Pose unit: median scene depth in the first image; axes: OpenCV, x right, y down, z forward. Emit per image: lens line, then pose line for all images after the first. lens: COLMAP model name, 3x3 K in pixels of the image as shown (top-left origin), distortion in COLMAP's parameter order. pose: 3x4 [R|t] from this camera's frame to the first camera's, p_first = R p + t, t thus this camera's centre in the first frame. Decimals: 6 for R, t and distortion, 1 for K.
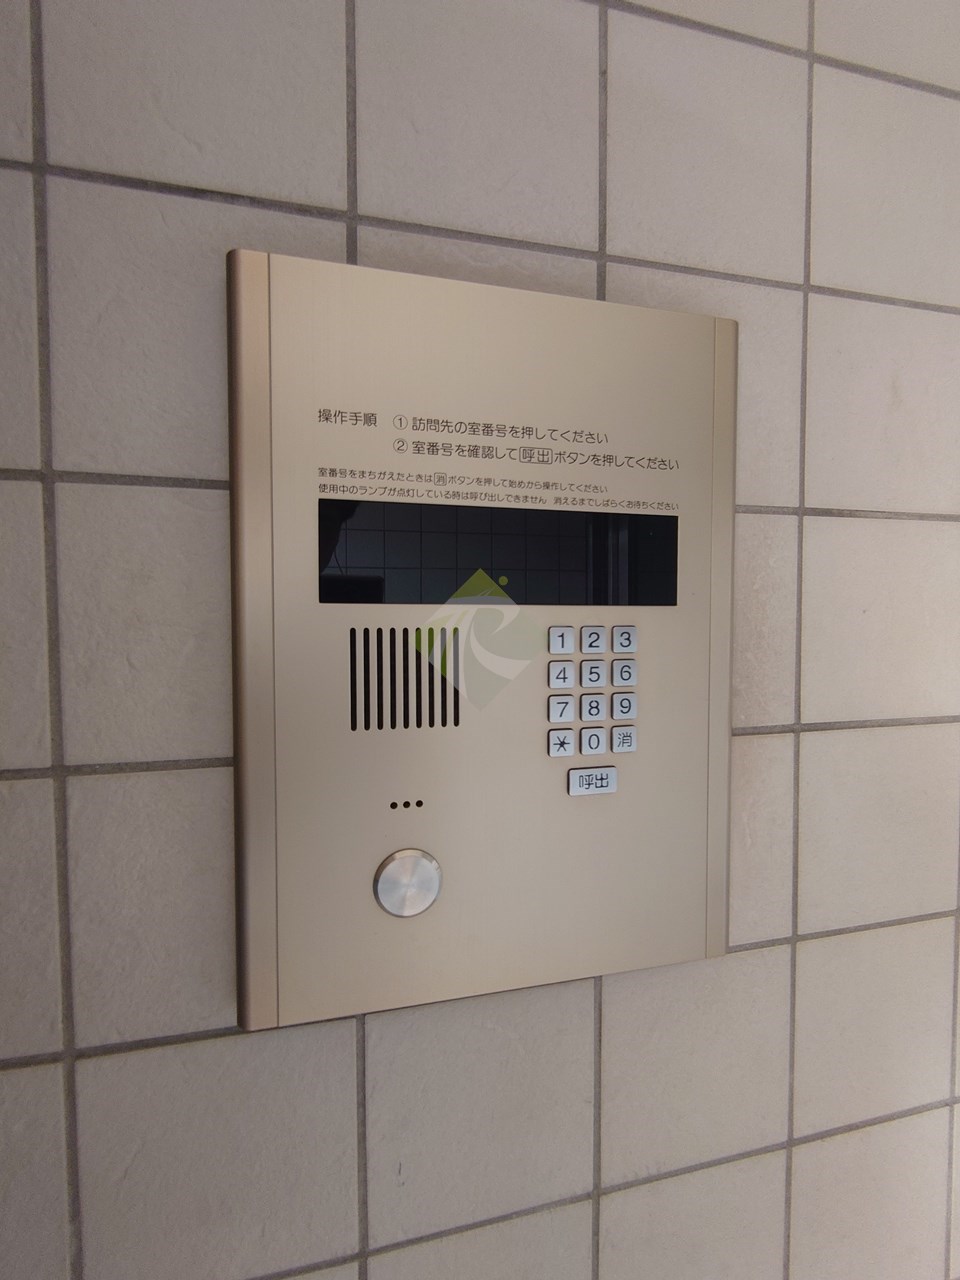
lens RADIAL K [[558.9, 0, 480.0], [0, 558.9, 640.0], [0, 0, 1]] dist [0.006413, -0.001017]
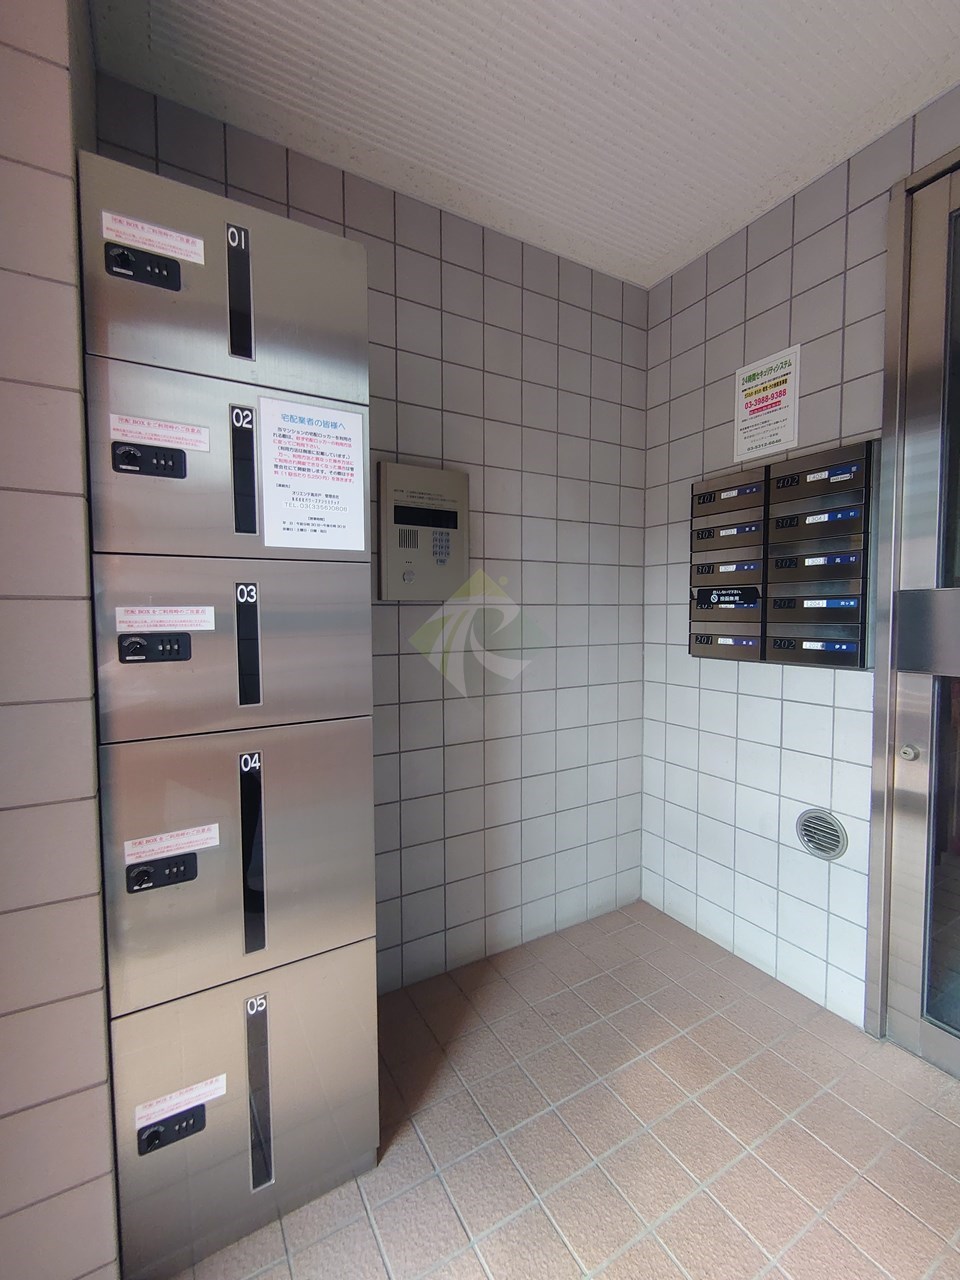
lens RADIAL K [[558.9, 0, 480.0], [0, 558.9, 640.0], [0, 0, 1]] dist [0.006413, -0.001017]
pose [[0.957752, -0.015076, 0.287198, -0.943826], [0.011242, 0.999824, 0.014995, 0.885509], [-0.287374, -0.011133, 0.957754, -4.001134]]
